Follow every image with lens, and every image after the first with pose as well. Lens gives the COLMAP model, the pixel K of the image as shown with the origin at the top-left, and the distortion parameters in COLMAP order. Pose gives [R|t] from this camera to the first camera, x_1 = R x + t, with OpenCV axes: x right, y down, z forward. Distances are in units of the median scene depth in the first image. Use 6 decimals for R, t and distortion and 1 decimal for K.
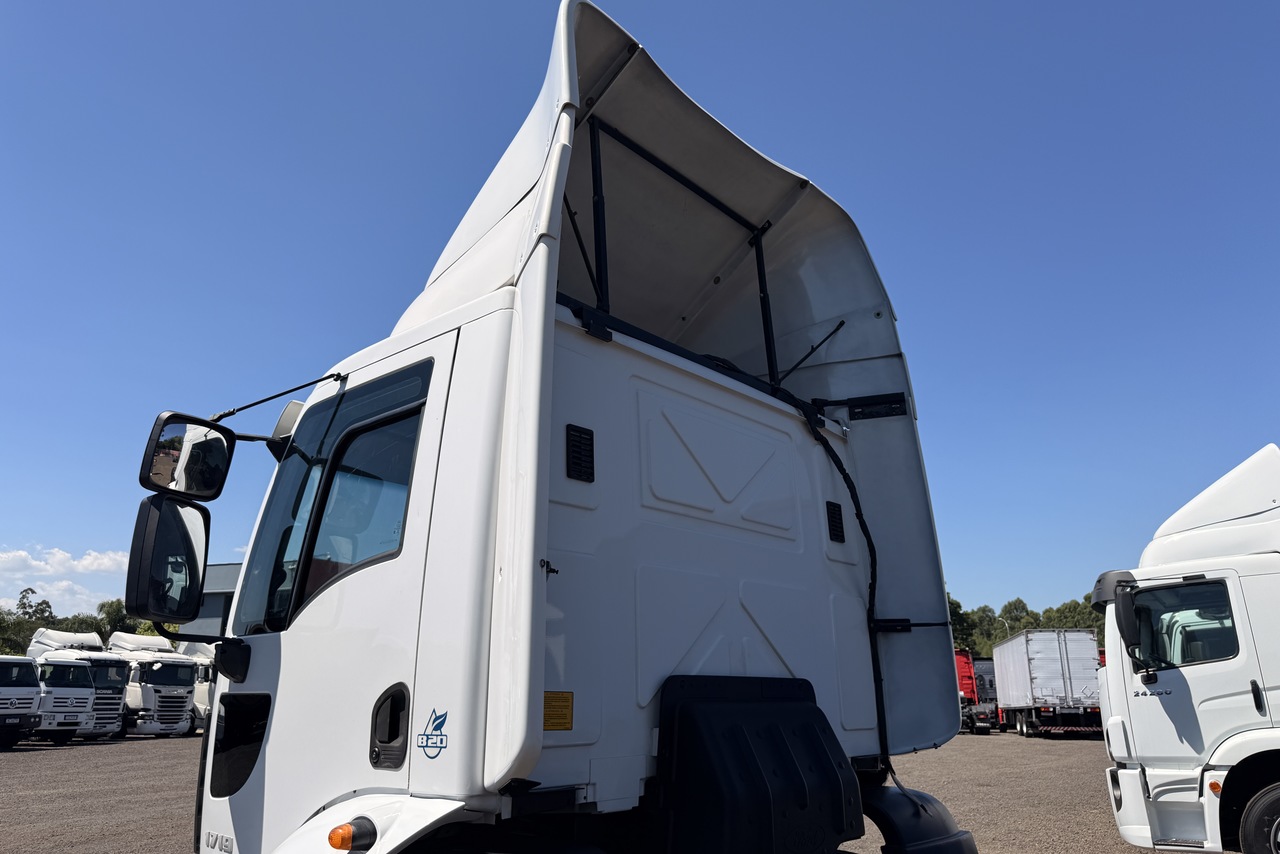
lens RADIAL K [[899.9, 0, 636.3], [0, 899.9, 431.5], [0, 0, 1]] dist [0.090834, -0.117452]
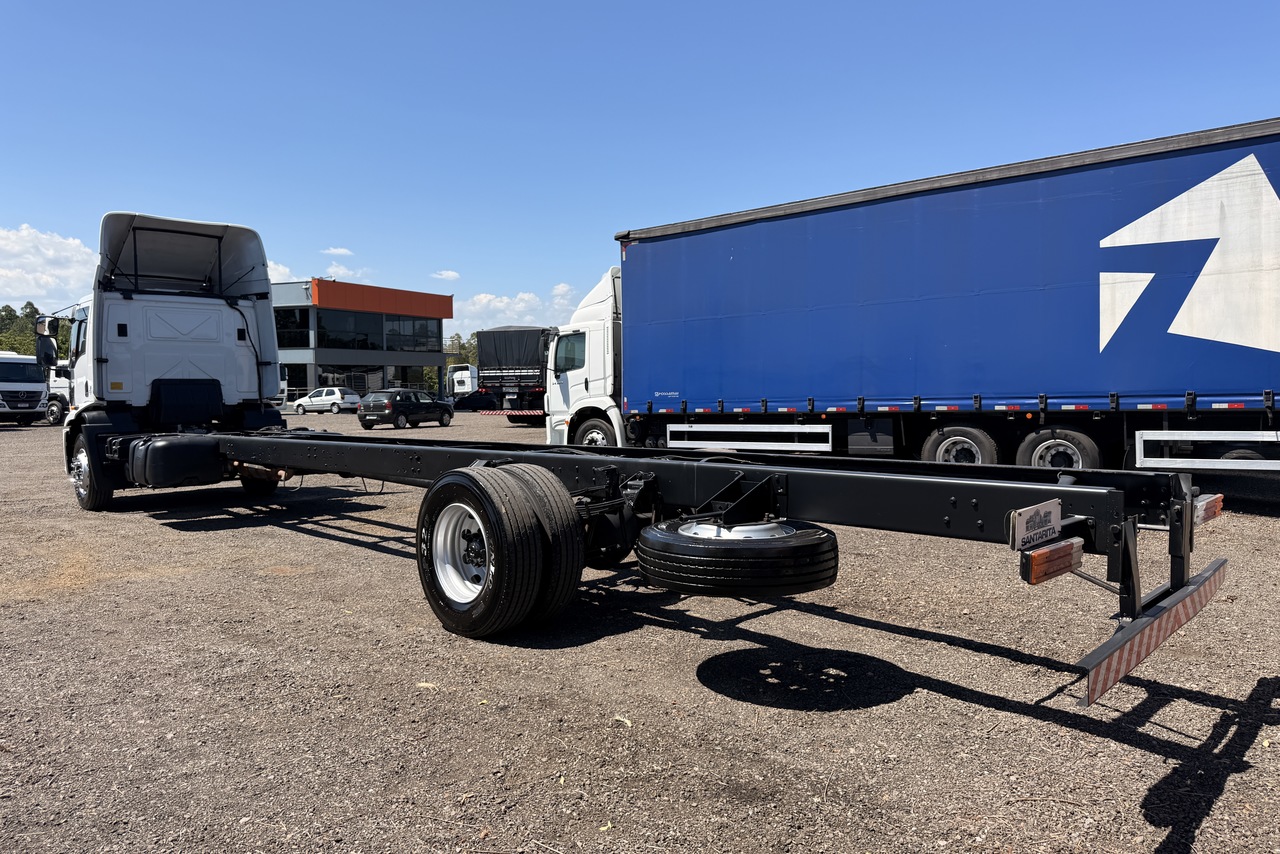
lens RADIAL K [[899.9, 0, 636.3], [0, 899.9, 431.5], [0, 0, 1]] dist [0.090834, -0.117452]
pose [[0.996425, 0.000847, -0.084482, 1.986697], [0.026410, 0.946715, 0.320987, -0.616718], [0.080252, -0.322070, 0.943308, -2.234391]]
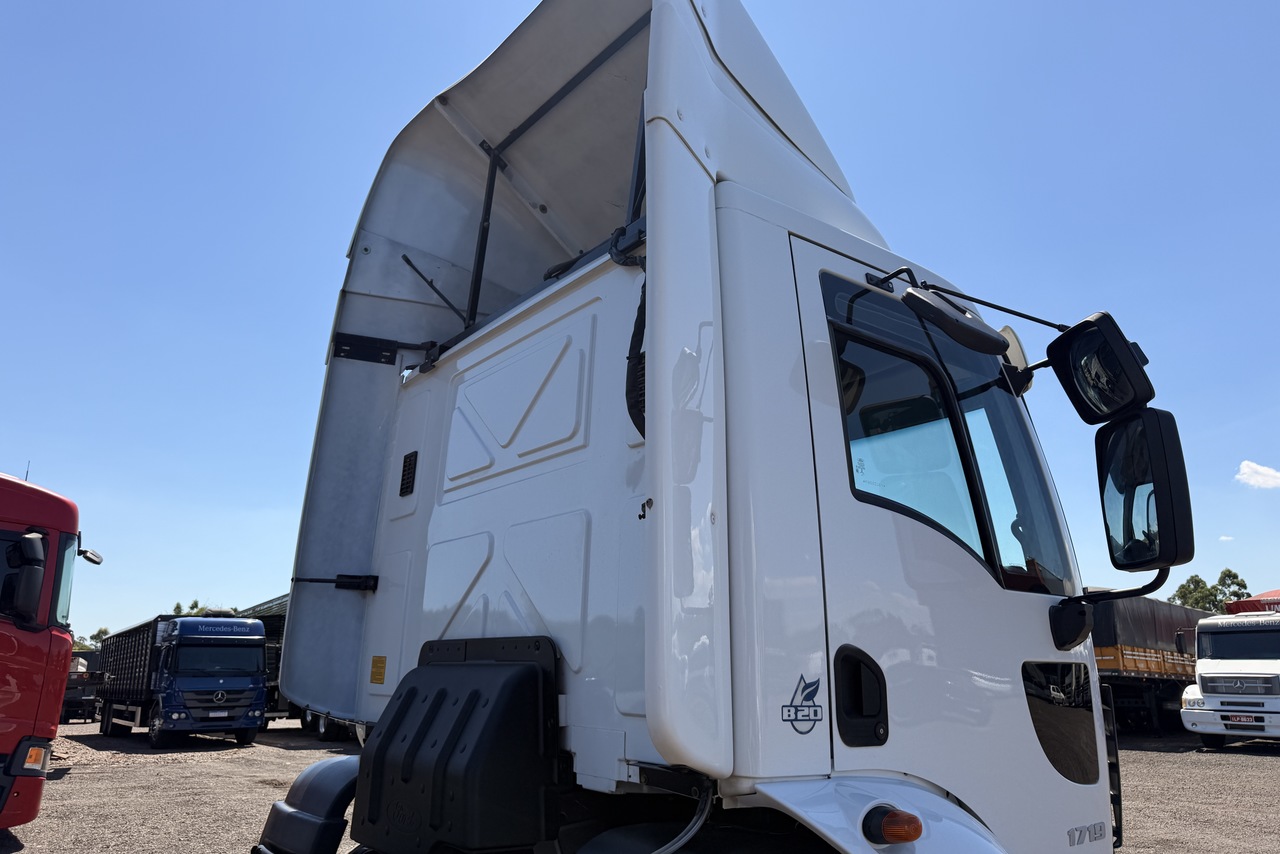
lens RADIAL K [[899.9, 0, 636.3], [0, 899.9, 431.5], [0, 0, 1]] dist [0.090834, -0.117452]
pose [[-0.210293, -0.243435, -0.946845, 0.788849], [0.258582, 0.920161, -0.294005, 0.308188], [0.942821, -0.306665, -0.130556, 1.060512]]
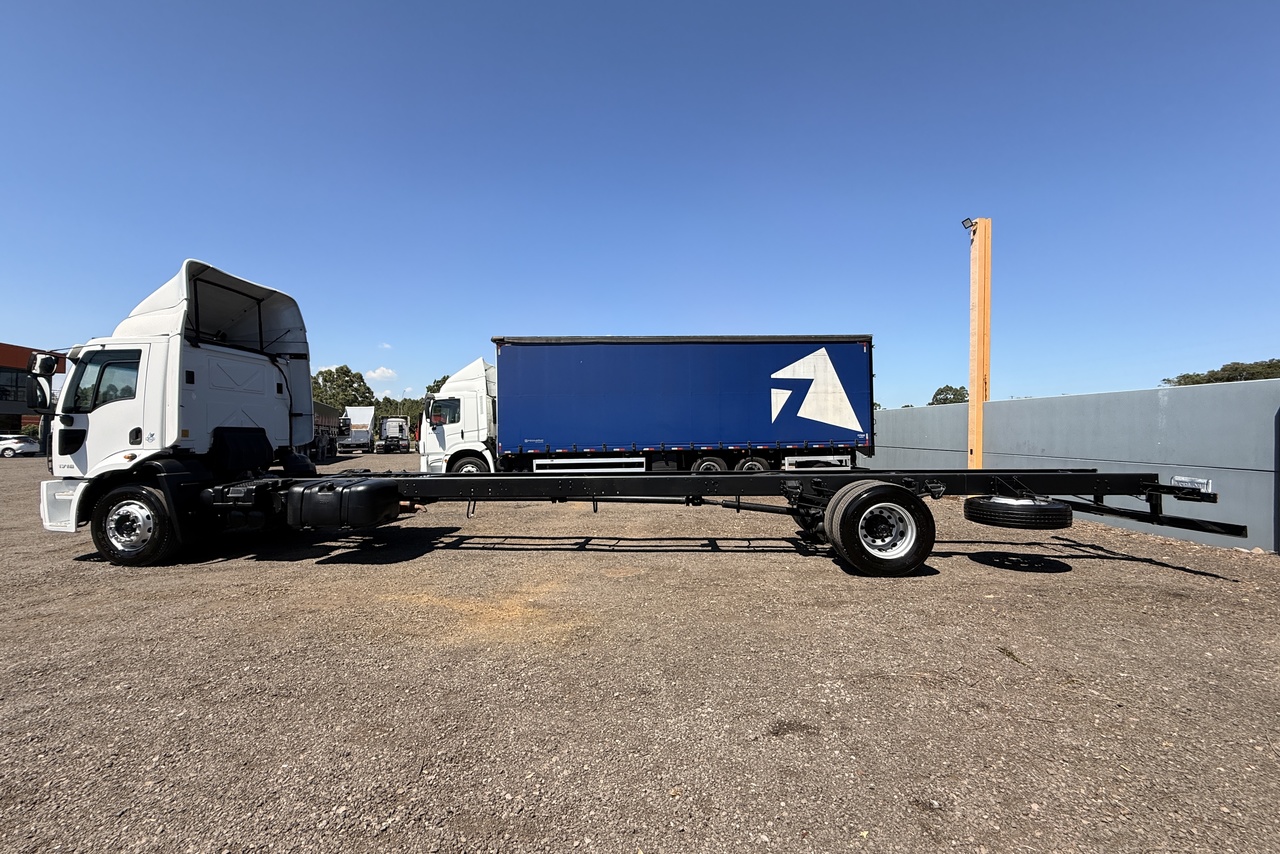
lens RADIAL K [[510.9, 0, 637.1], [0, 510.9, 426.1], [0, 0, 1]] dist [-0.000848, 0.000386]
pose [[0.791375, 0.015078, 0.611146, 0.098987], [-0.171512, 0.965022, 0.198282, -0.429949], [-0.586779, -0.261734, 0.766280, -1.568066]]
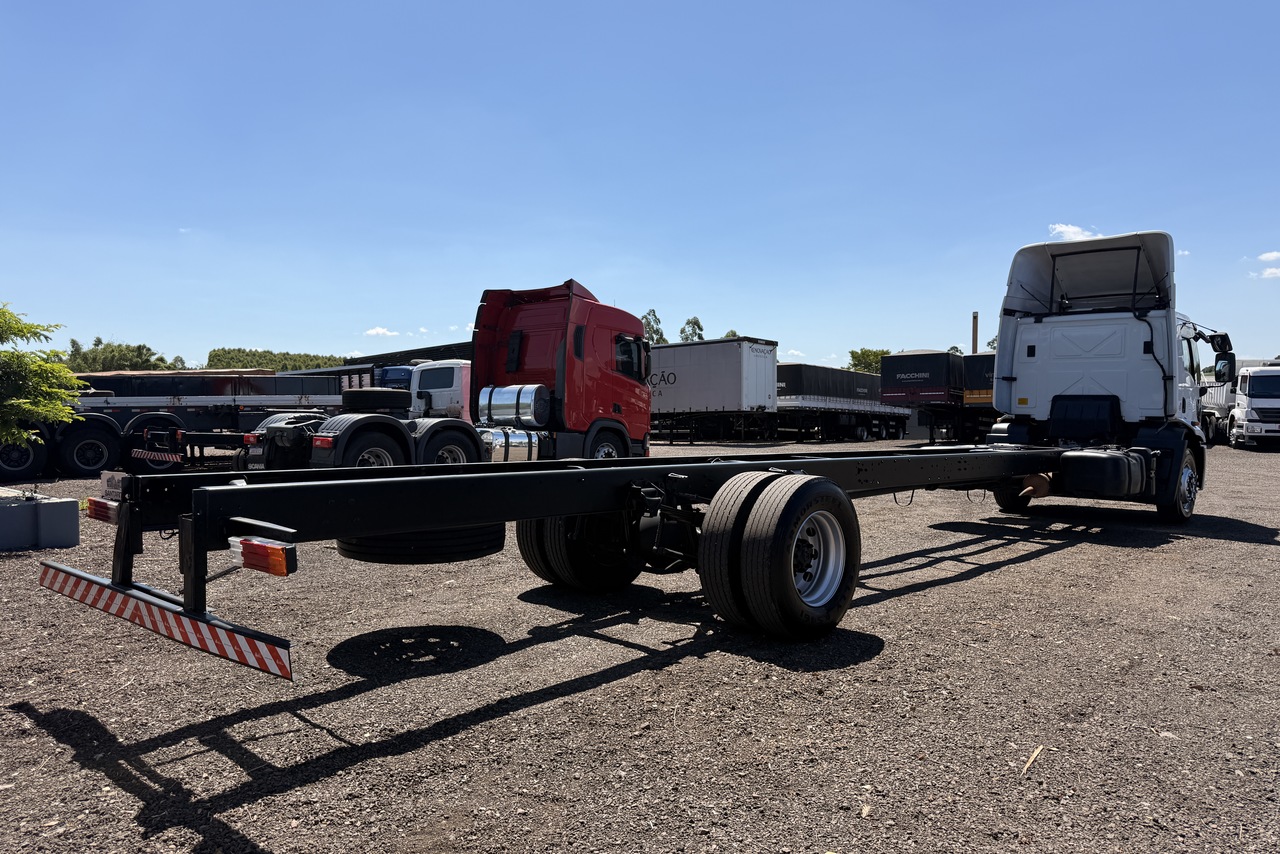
lens RADIAL K [[899.9, 0, 636.3], [0, 899.9, 431.5], [0, 0, 1]] dist [0.090834, -0.117452]
pose [[-0.045809, 0.032691, -0.998415, 3.508926], [0.263756, 0.964393, 0.019475, -0.151770], [0.963501, -0.262446, -0.052801, -0.639607]]
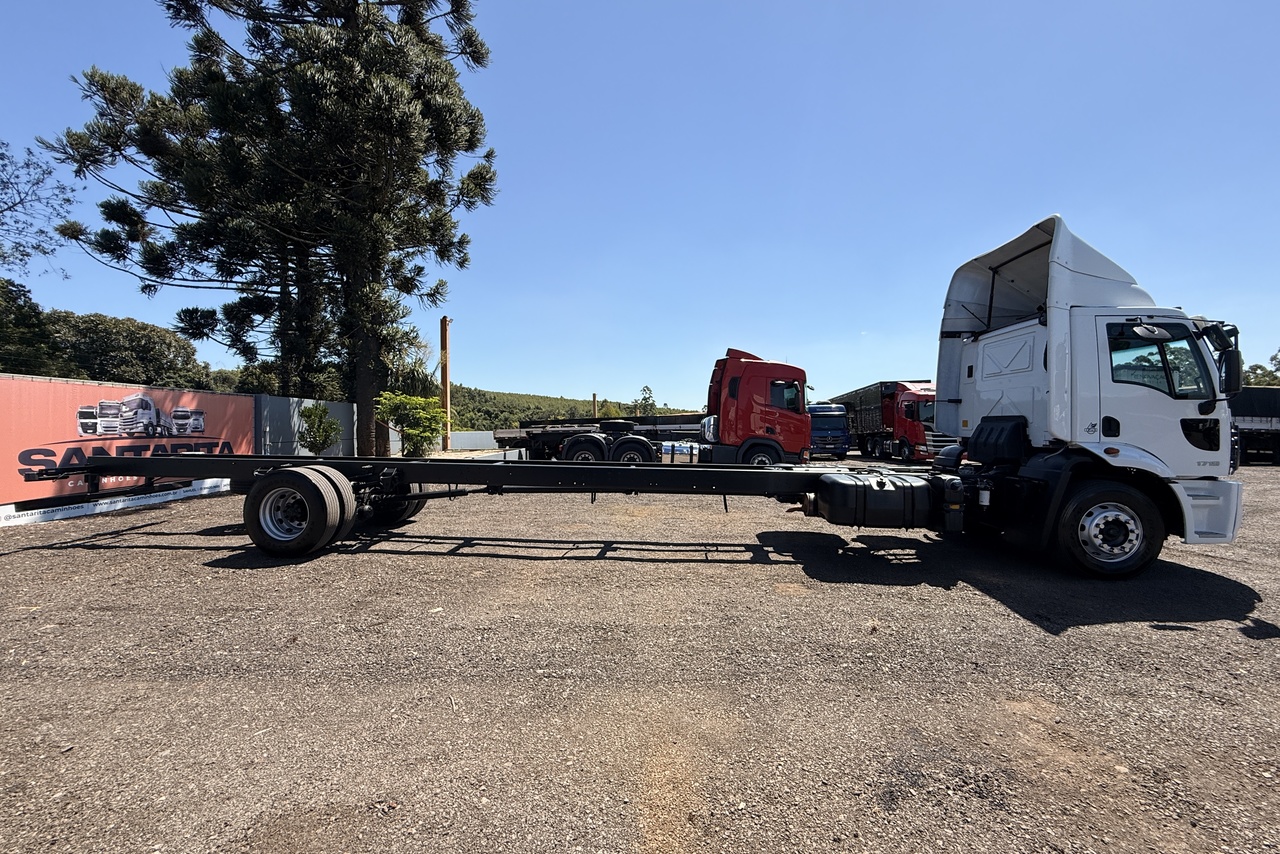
lens RADIAL K [[510.9, 0, 637.1], [0, 510.9, 426.1], [0, 0, 1]] dist [-0.000848, 0.000386]
pose [[-0.799005, 0.003167, -0.601317, 2.062015], [0.166487, 0.962060, -0.216154, 0.411936], [0.577818, -0.272819, -0.769218, 1.389690]]
